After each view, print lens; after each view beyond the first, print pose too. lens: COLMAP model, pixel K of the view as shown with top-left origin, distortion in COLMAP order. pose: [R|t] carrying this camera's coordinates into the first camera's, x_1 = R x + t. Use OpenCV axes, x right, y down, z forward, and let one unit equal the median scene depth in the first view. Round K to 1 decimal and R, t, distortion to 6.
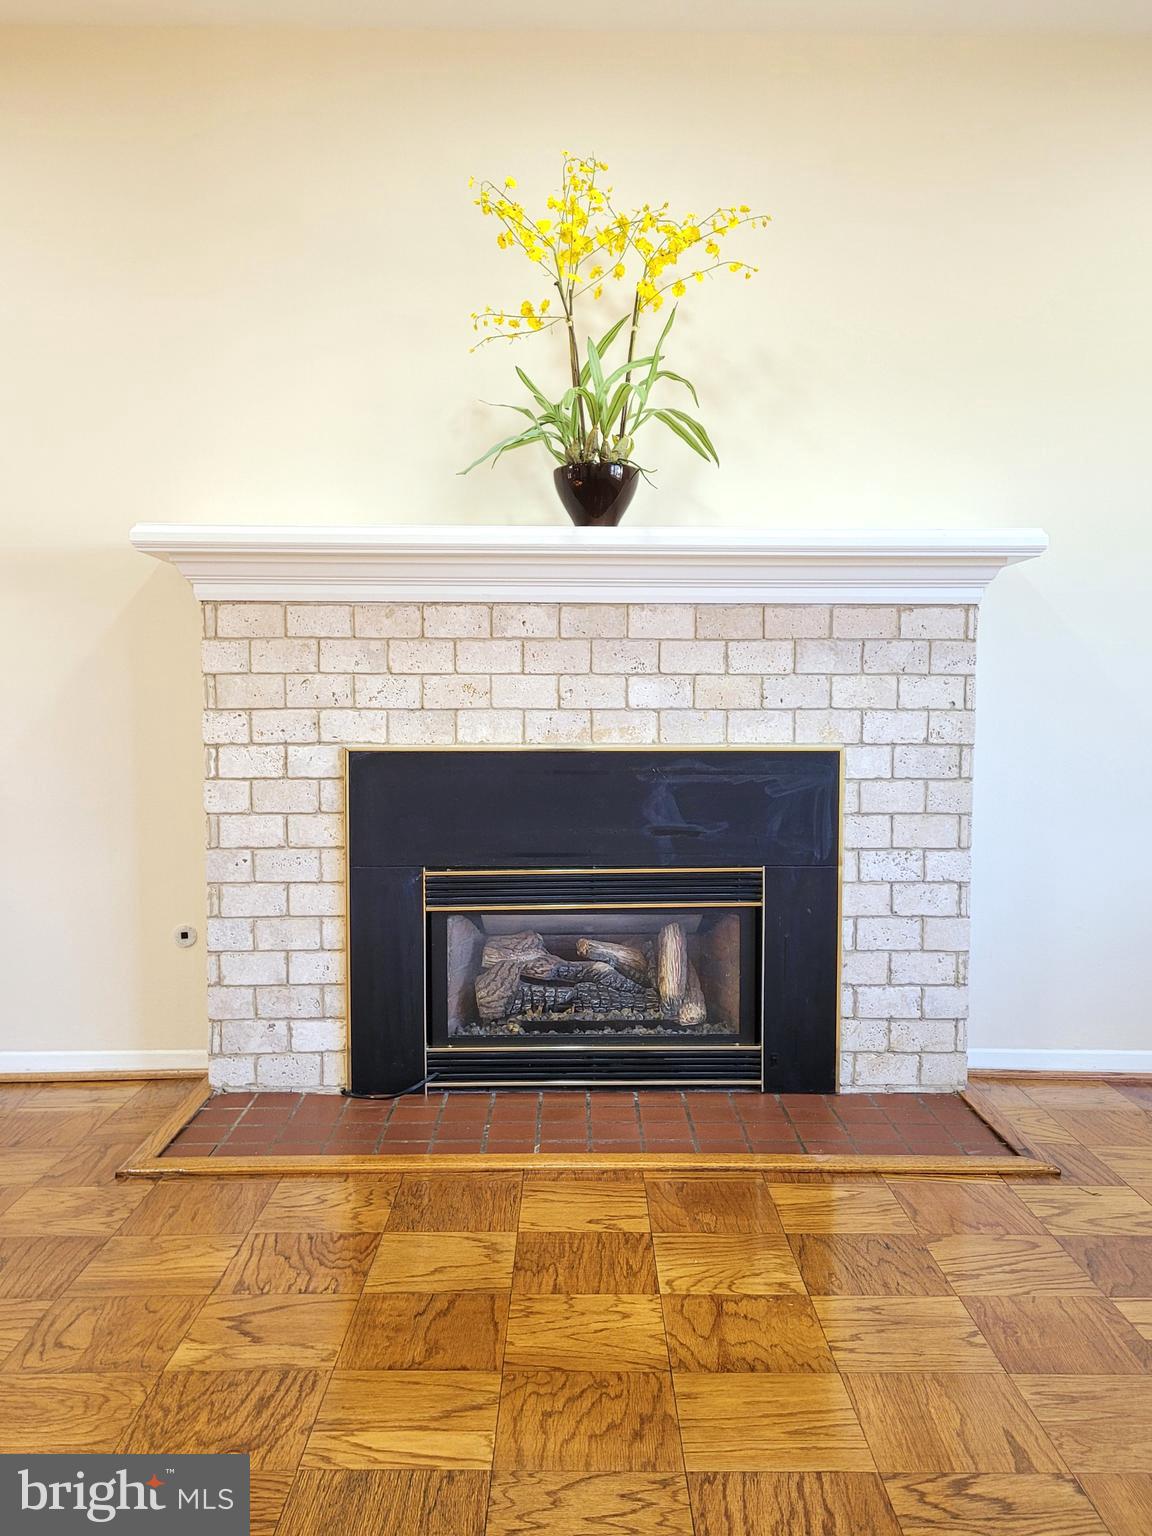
lens RADIAL K [[1301.4, 0, 596.6], [0, 1301.4, 785.0], [0, 0, 1]] dist [0.055921, -0.044608]
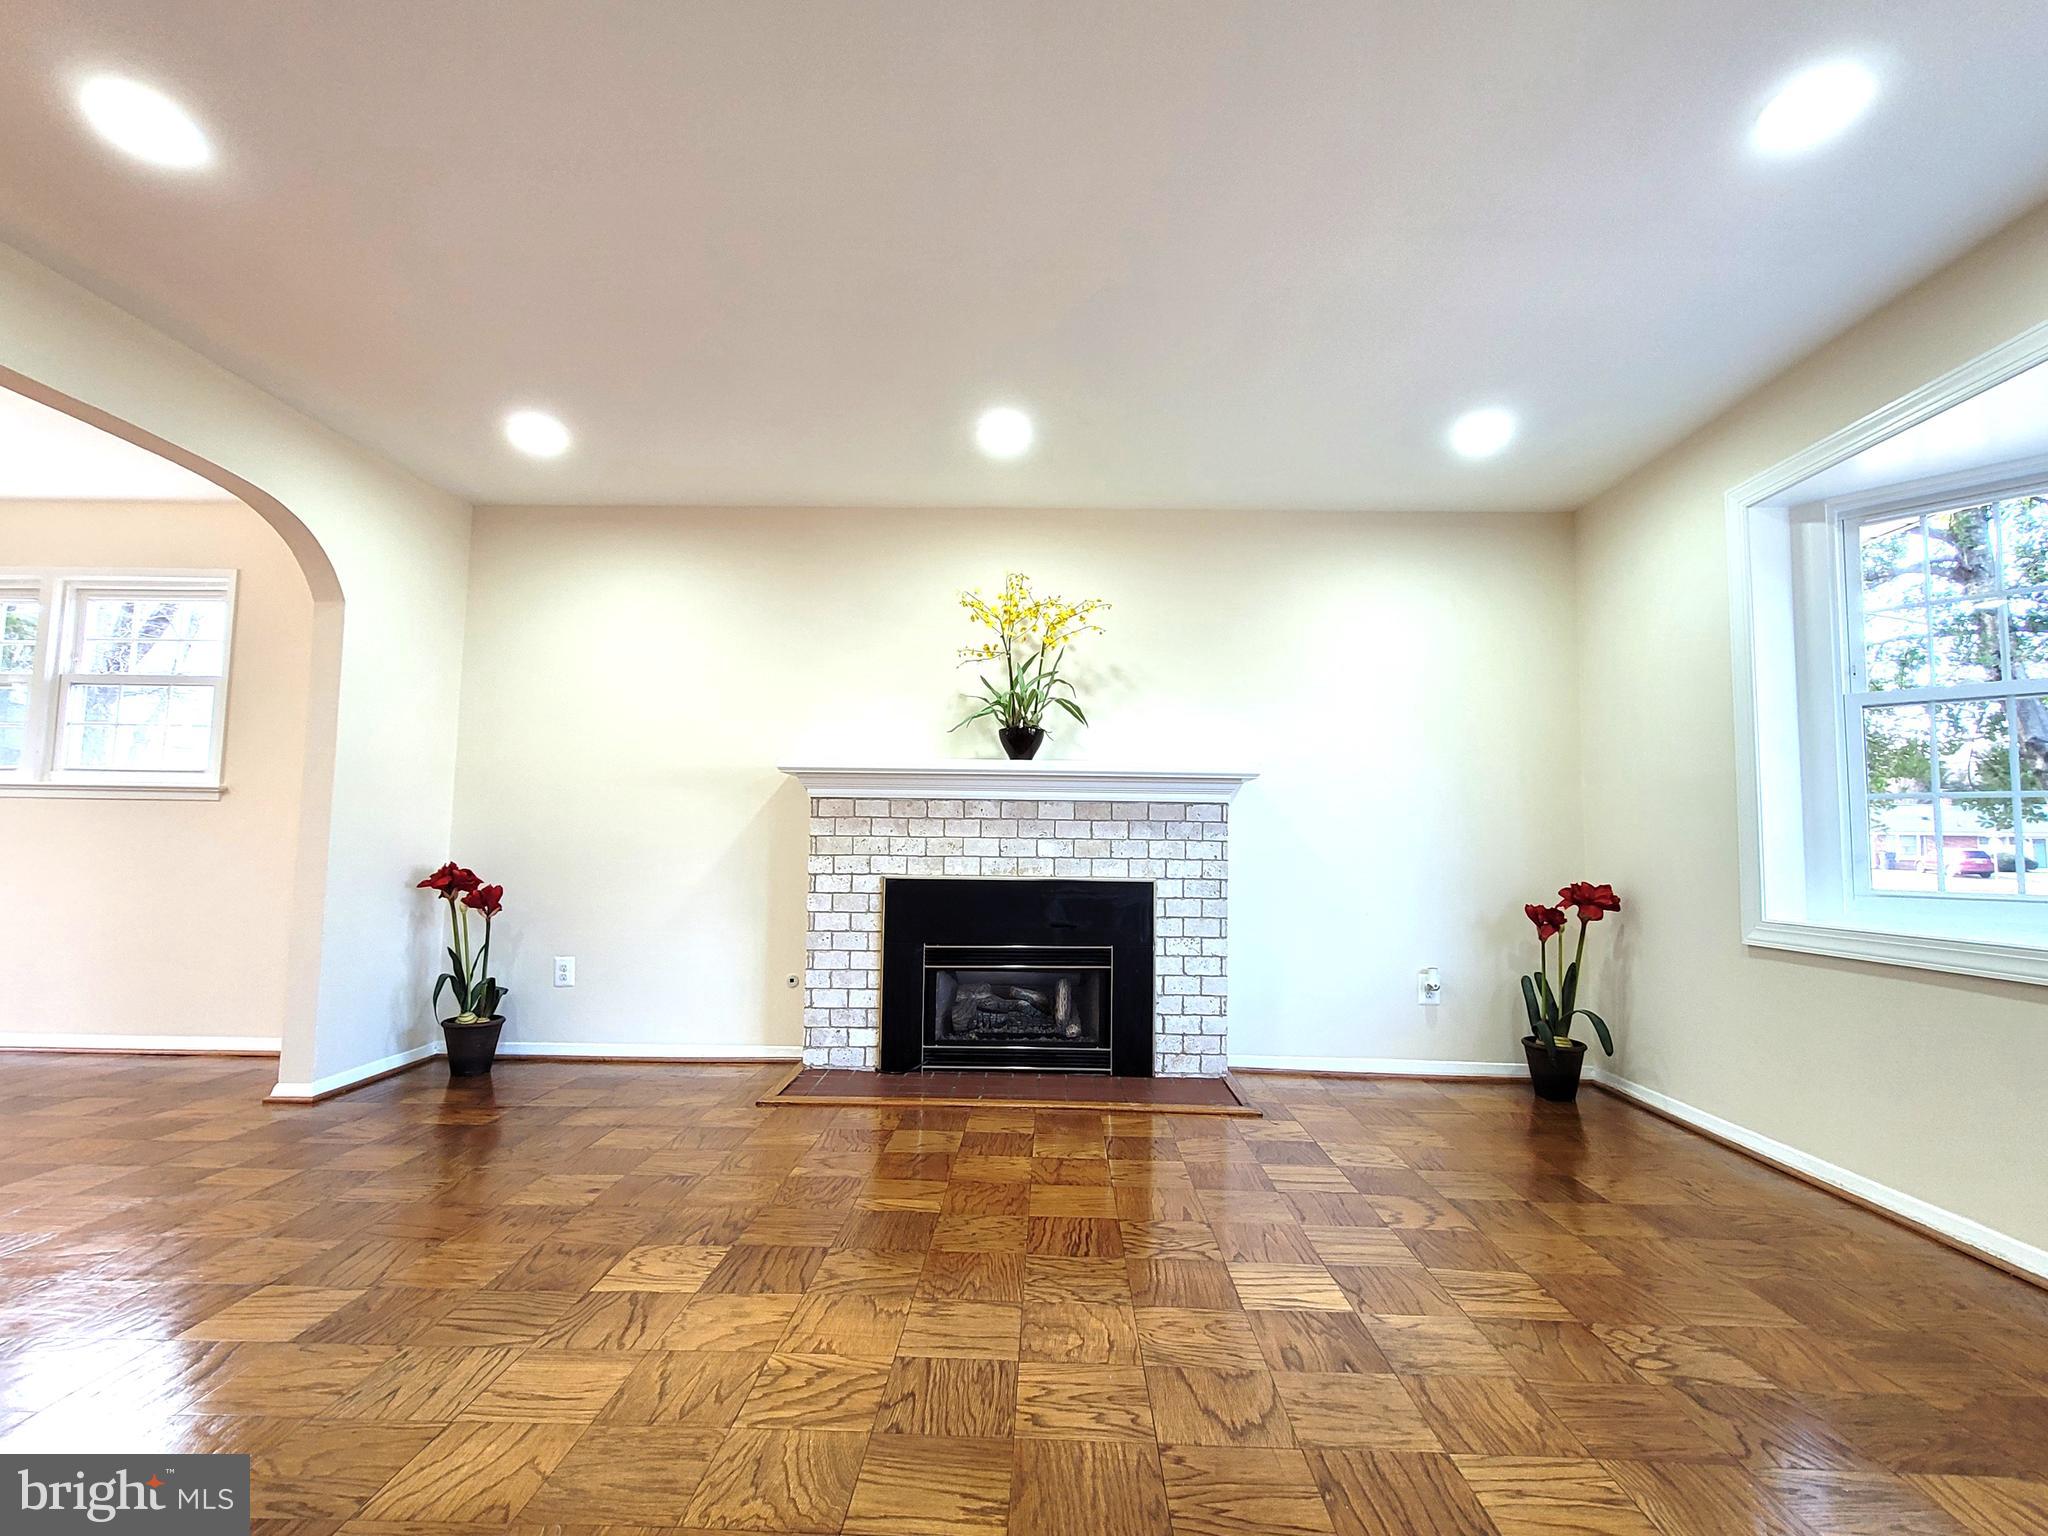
lens RADIAL K [[956.0, 0, 1029.4], [0, 956.0, 774.1], [0, 0, 1]] dist [0.002806, 0.001867]
pose [[0.999098, 0.008738, -0.041553, 0.067803], [-0.014295, 0.990690, -0.135386, 0.007862], [0.039983, 0.135858, 0.989921, -0.348315]]
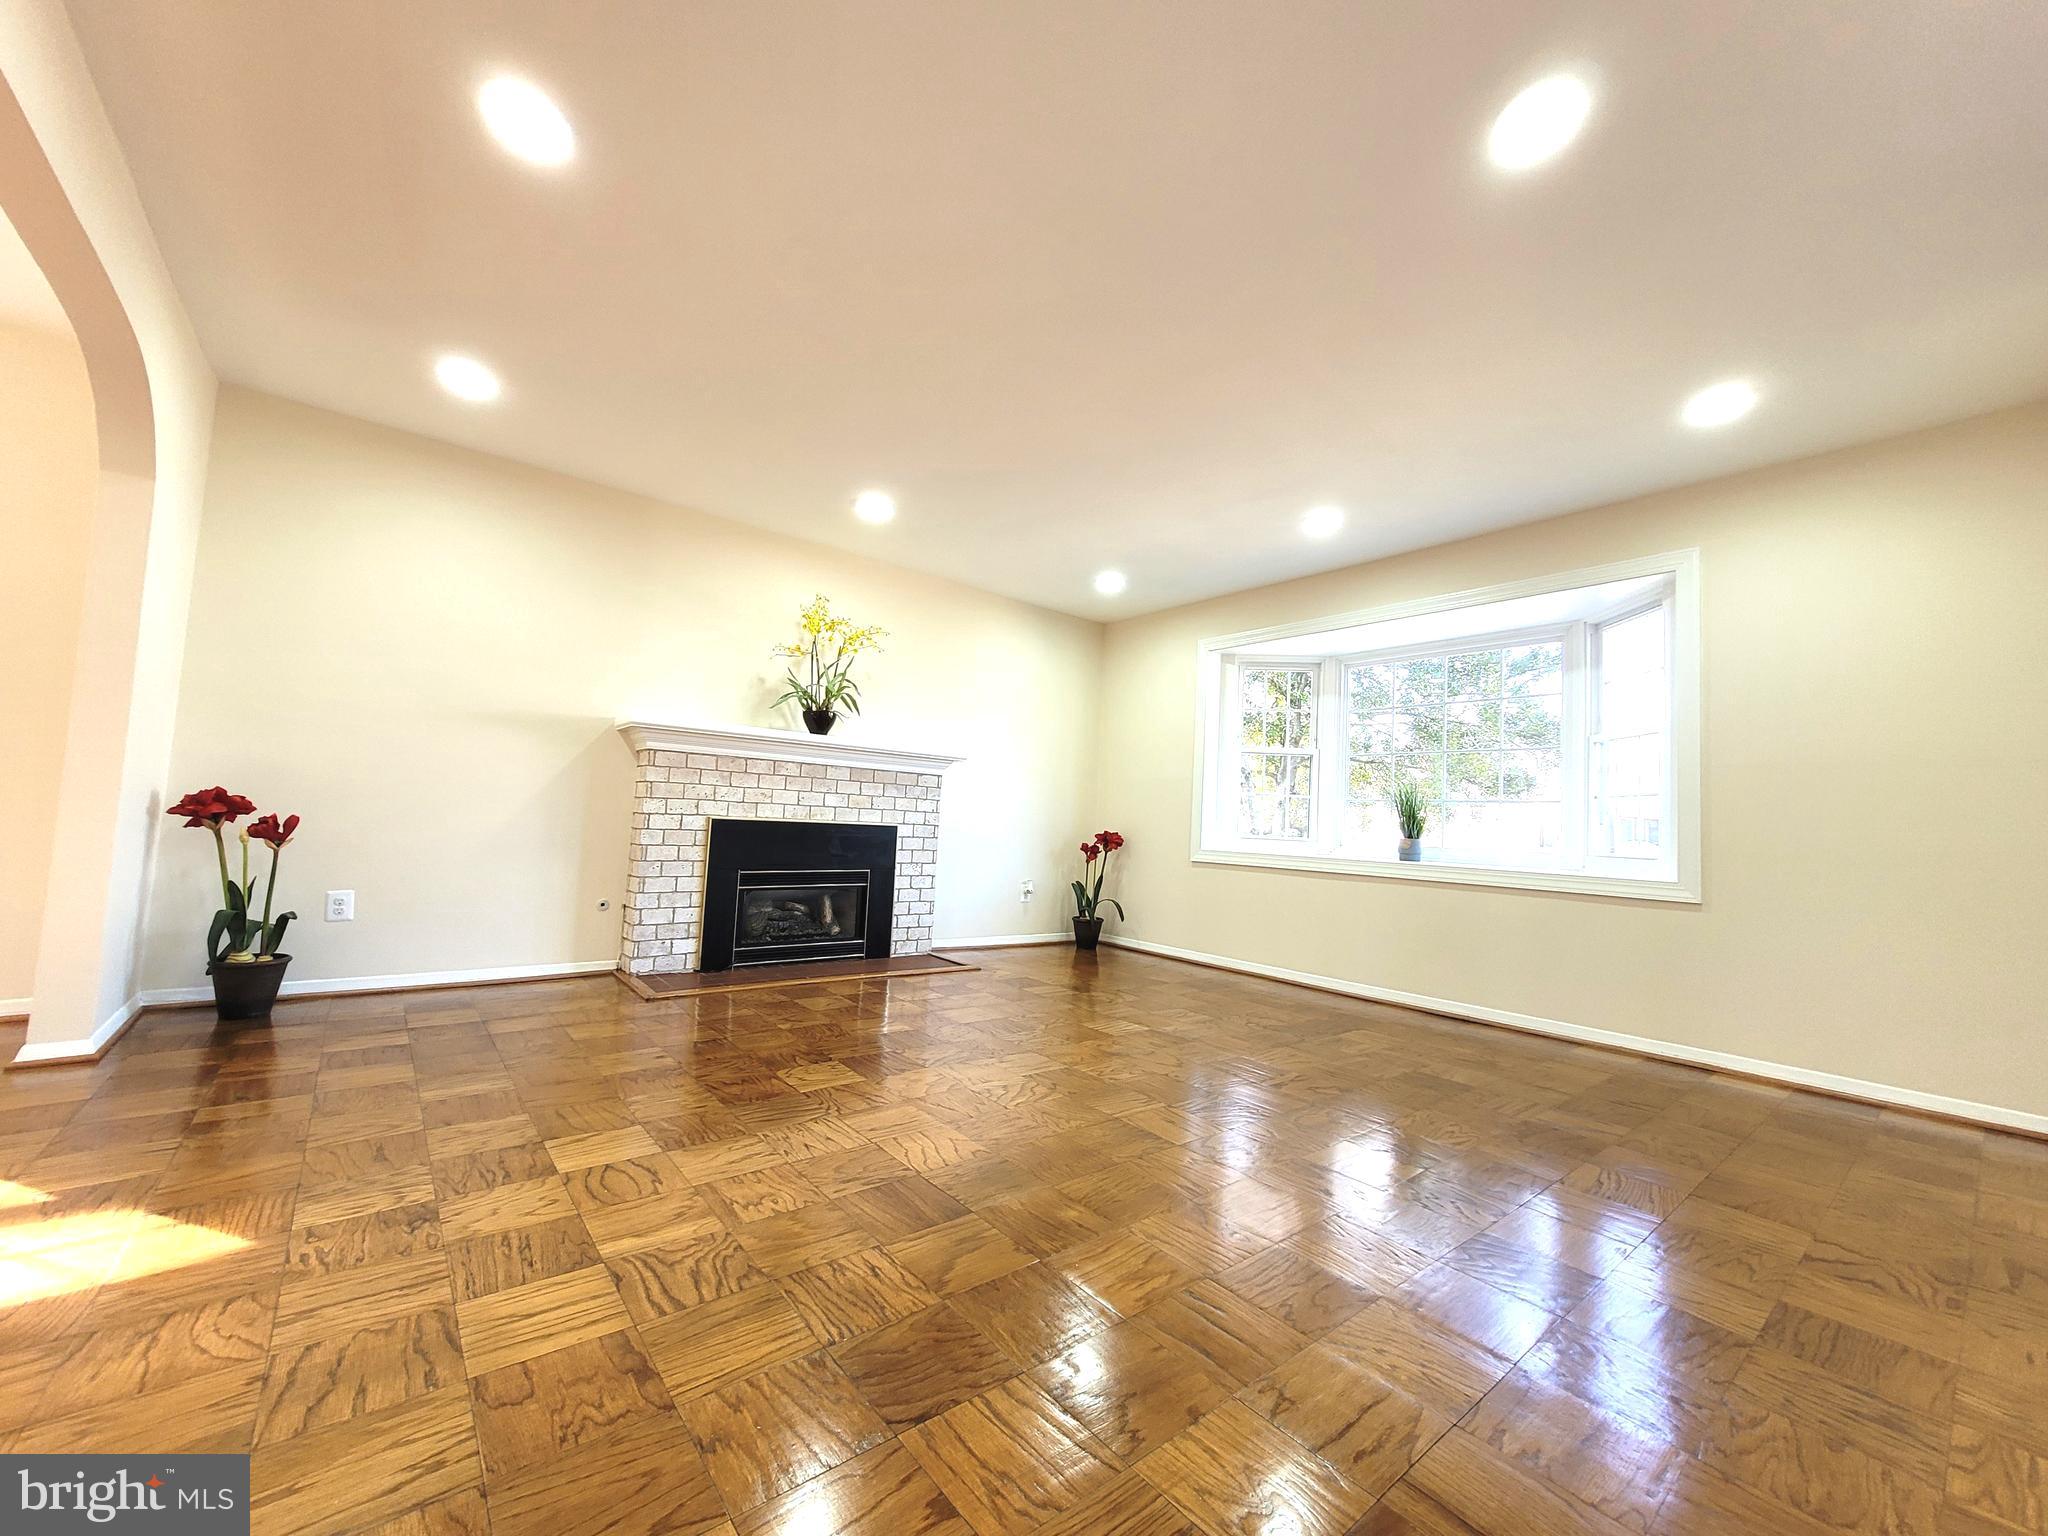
lens RADIAL K [[805.3, 0, 1026.7], [0, 805.3, 771.5], [0, 0, 1]] dist [0.005110, -0.000402]
pose [[0.782163, 0.076261, 0.618390, -0.639522], [-0.009003, 0.993761, -0.111165, 0.044278], [-0.623009, 0.081382, 0.777969, -0.462948]]
